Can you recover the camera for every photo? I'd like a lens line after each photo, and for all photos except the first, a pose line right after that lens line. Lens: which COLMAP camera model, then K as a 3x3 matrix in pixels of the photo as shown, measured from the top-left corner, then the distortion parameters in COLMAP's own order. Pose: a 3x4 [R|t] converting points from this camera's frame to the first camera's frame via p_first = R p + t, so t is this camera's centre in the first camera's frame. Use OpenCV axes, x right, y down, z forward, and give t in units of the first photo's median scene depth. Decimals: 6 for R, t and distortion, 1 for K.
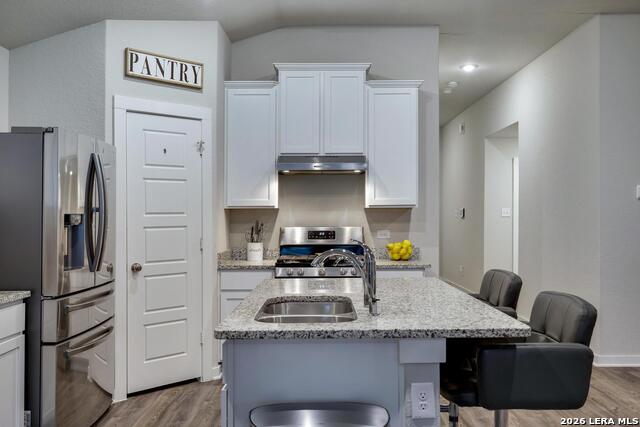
lens RADIAL K [[580.4, 0, 326.1], [0, 580.4, 210.6], [0, 0, 1]] dist [0.006818, 0.000000]
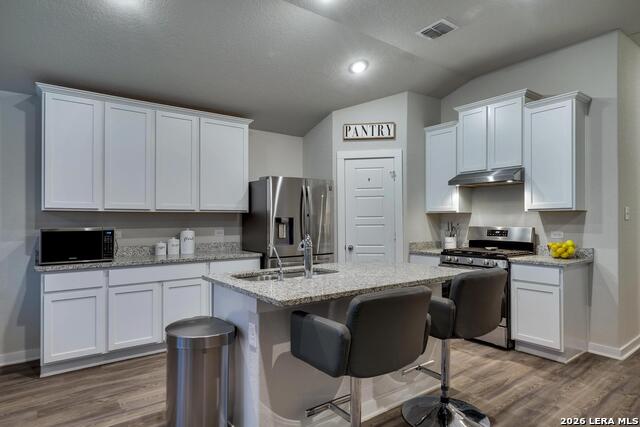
lens RADIAL K [[373.1, 0, 325.8], [0, 373.1, 216.2], [0, 0, 1]] dist [0.000784, 0.000249]
pose [[0.596852, -0.004759, -0.802337, 0.502812], [0.009403, 0.999955, 0.001064, 0.000638], [0.802296, -0.008180, 0.596870, 0.251635]]
